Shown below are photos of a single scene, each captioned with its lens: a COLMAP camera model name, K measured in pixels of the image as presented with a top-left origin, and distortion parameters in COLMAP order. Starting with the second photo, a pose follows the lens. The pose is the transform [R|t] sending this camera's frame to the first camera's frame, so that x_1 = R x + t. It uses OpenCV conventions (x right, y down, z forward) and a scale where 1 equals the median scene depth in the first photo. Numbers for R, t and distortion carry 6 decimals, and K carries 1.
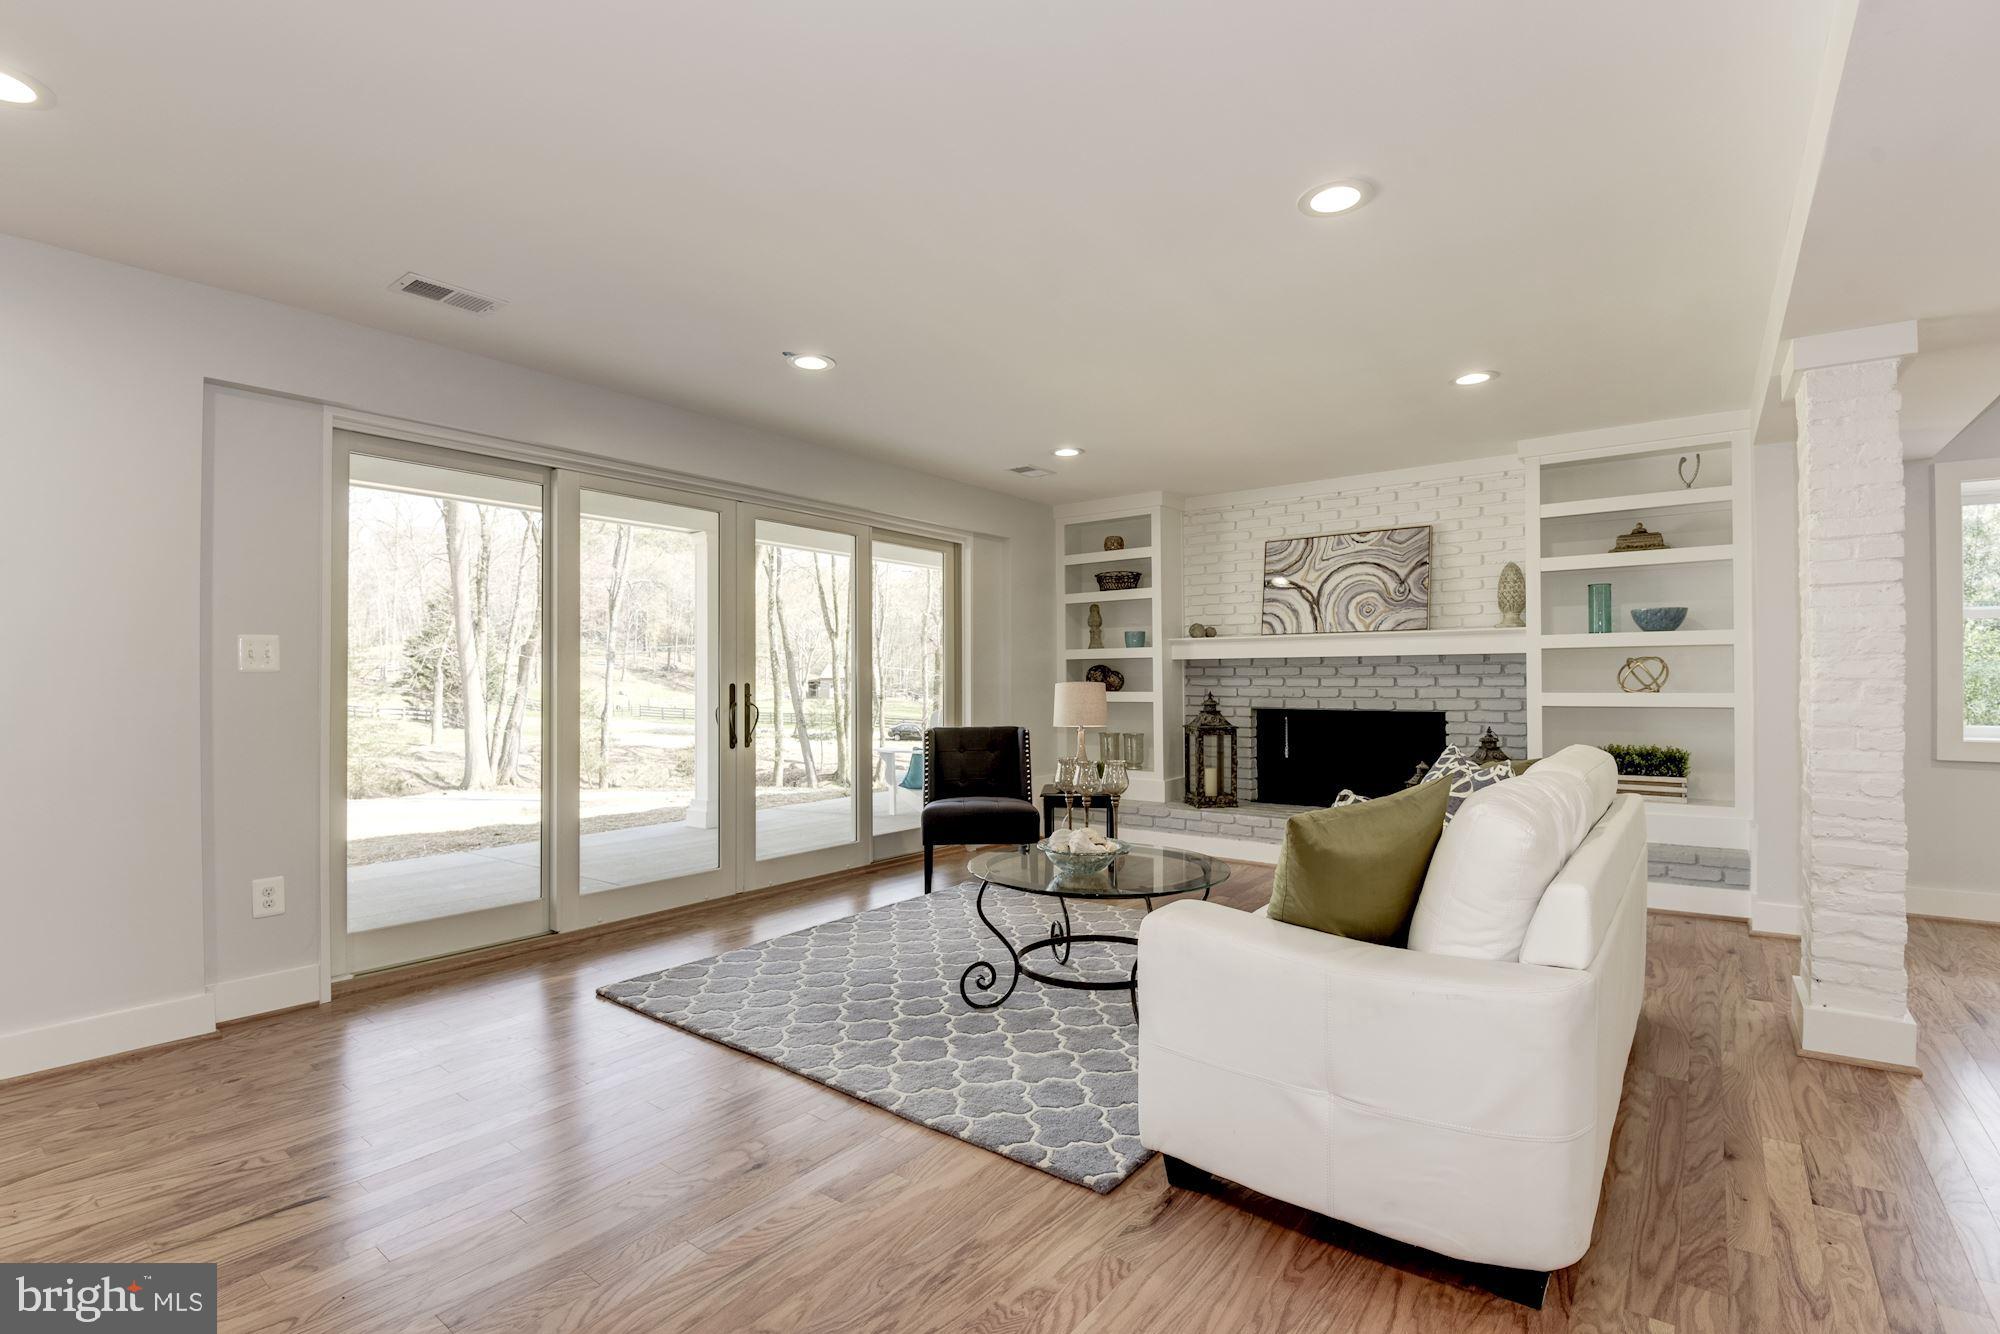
lens RADIAL K [[912.7, 0, 1000.0], [0, 912.7, 667.0], [0, 0, 1]] dist [0.010004, -0.026575]
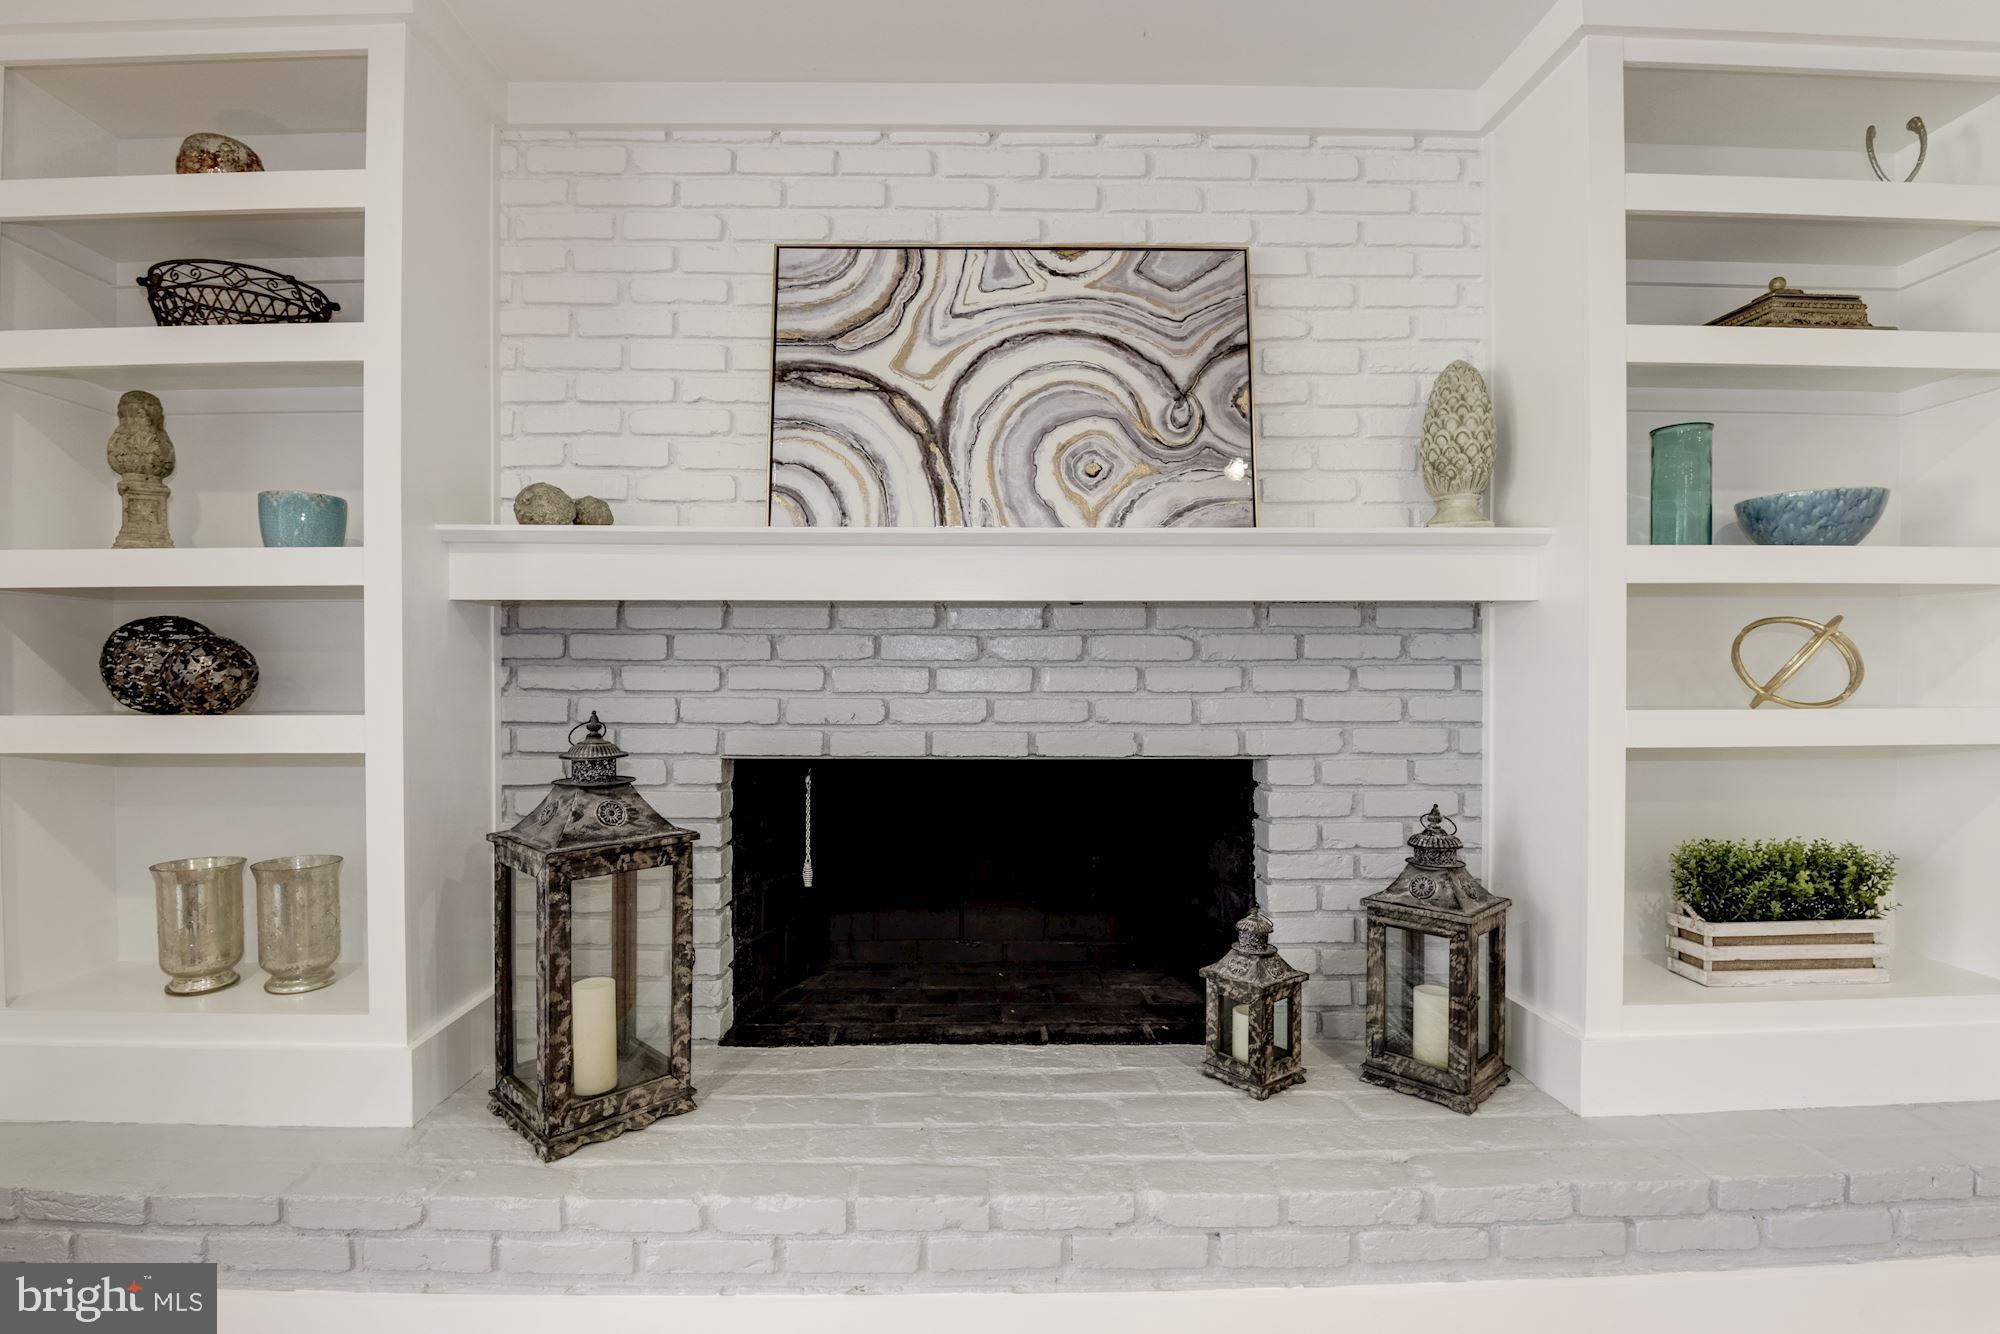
lens RADIAL K [[940.6, 0, 984.1], [0, 940.6, 669.8], [0, 0, 1]] dist [0.005319, -0.018410]
pose [[0.781167, 0.004632, 0.624305, 0.143309], [-0.012103, 0.999897, 0.007725, 0.009830], [-0.624205, -0.013591, 0.781143, 0.702230]]
